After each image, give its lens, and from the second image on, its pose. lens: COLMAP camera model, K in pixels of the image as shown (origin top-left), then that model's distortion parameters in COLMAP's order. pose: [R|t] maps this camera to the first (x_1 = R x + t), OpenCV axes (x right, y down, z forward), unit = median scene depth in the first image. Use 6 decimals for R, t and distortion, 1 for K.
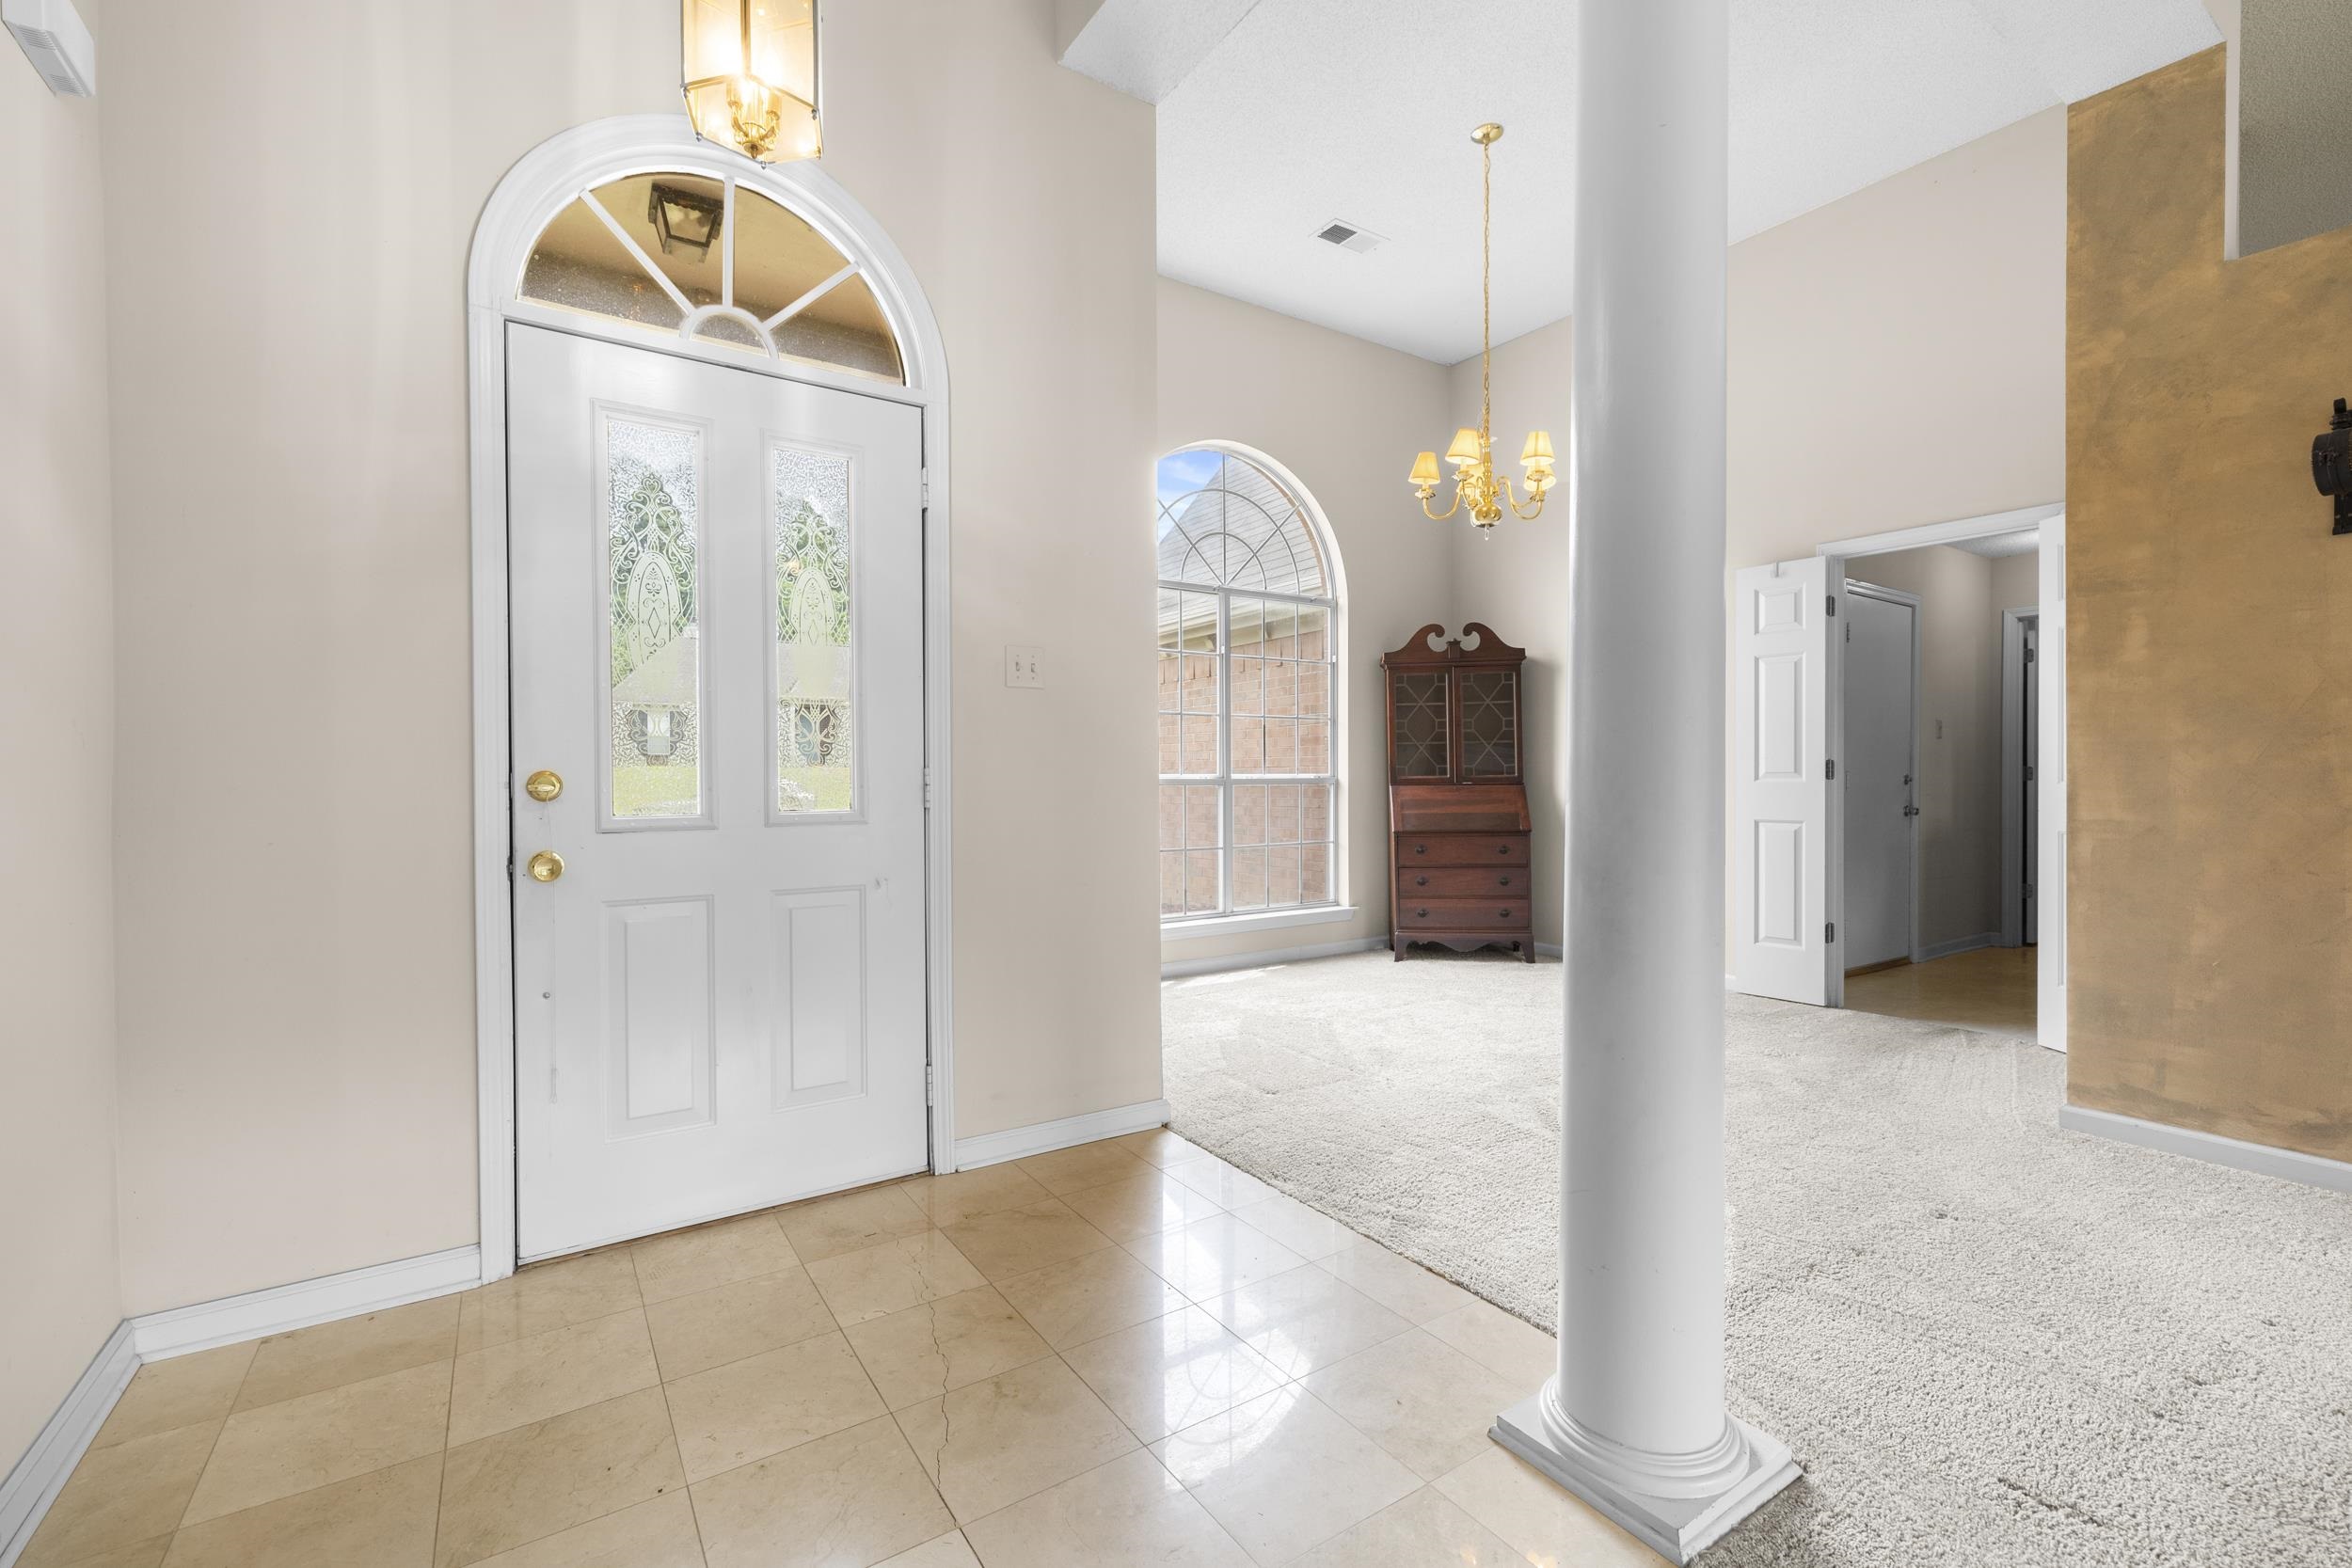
lens RADIAL K [[1016.2, 0, 1181.9], [0, 1016.2, 768.6], [0, 0, 1]] dist [0.001564, 0.001025]
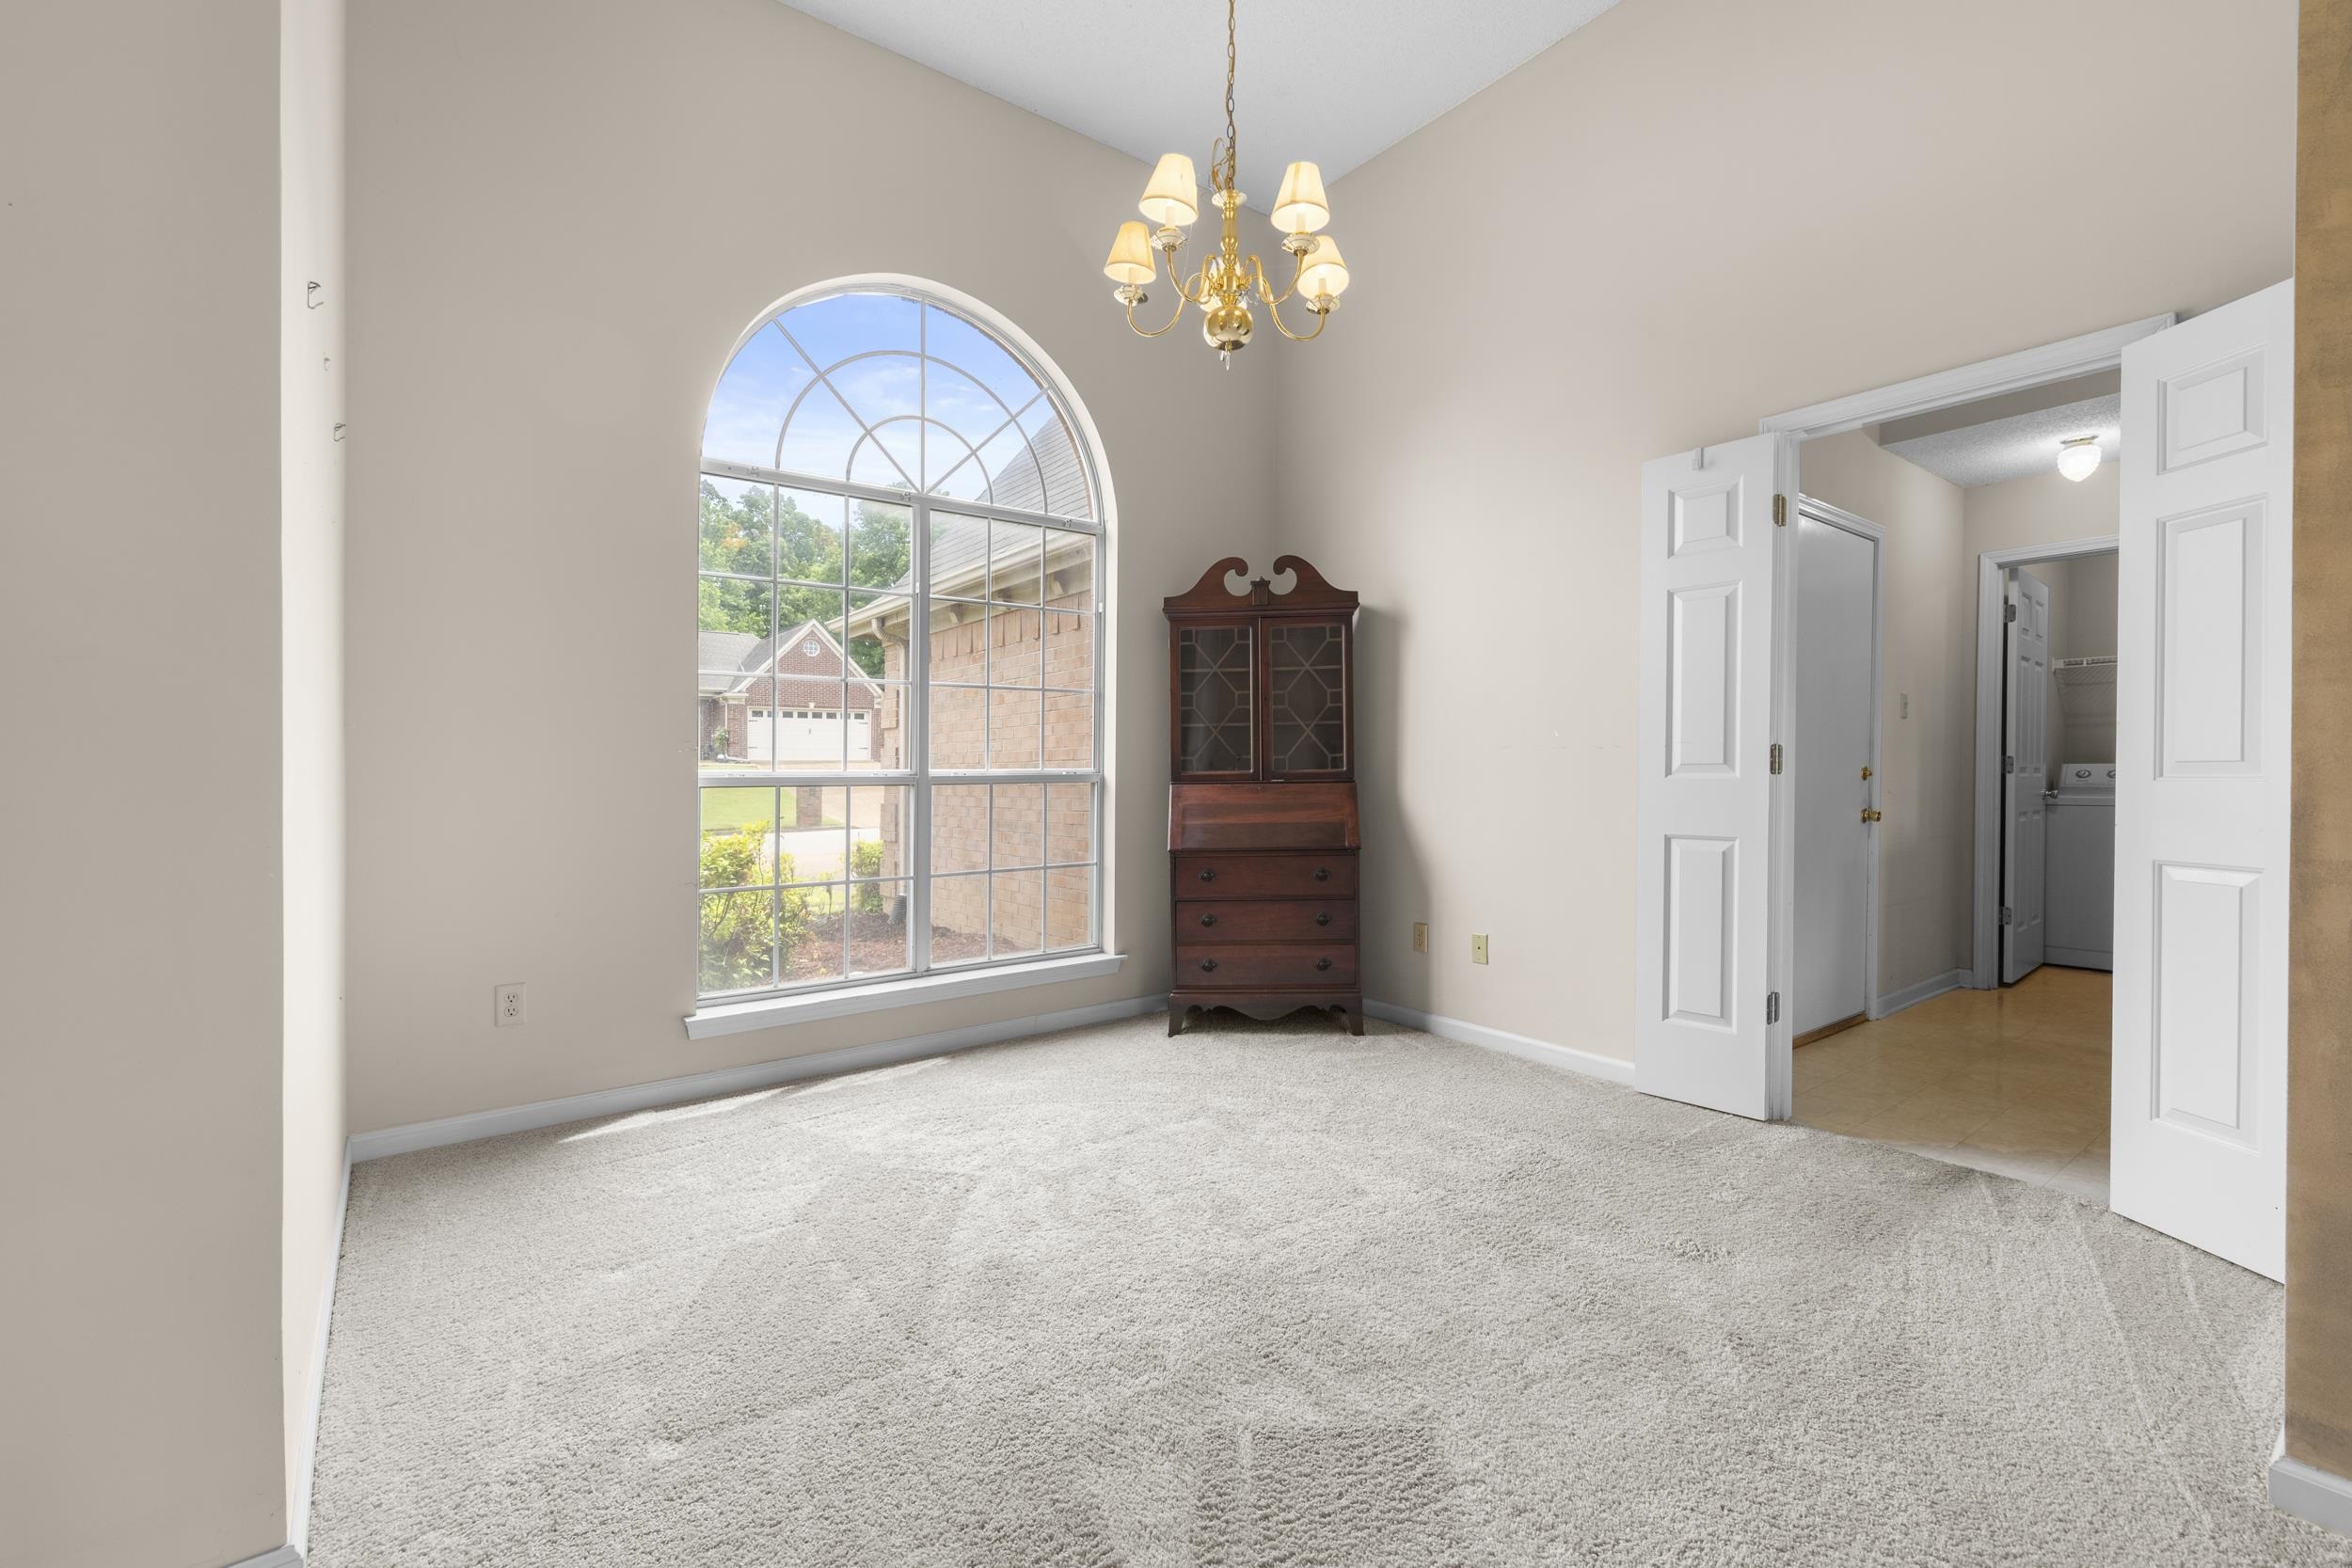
lens RADIAL K [[1025.2, 0, 1177.7], [0, 1025.2, 791.6], [0, 0, 1]] dist [0.001569, -0.000321]
pose [[0.997865, -0.004748, 0.065132, 0.169251], [0.002966, 0.999619, 0.027428, 0.002068], [-0.065237, -0.027177, 0.997500, 0.295811]]
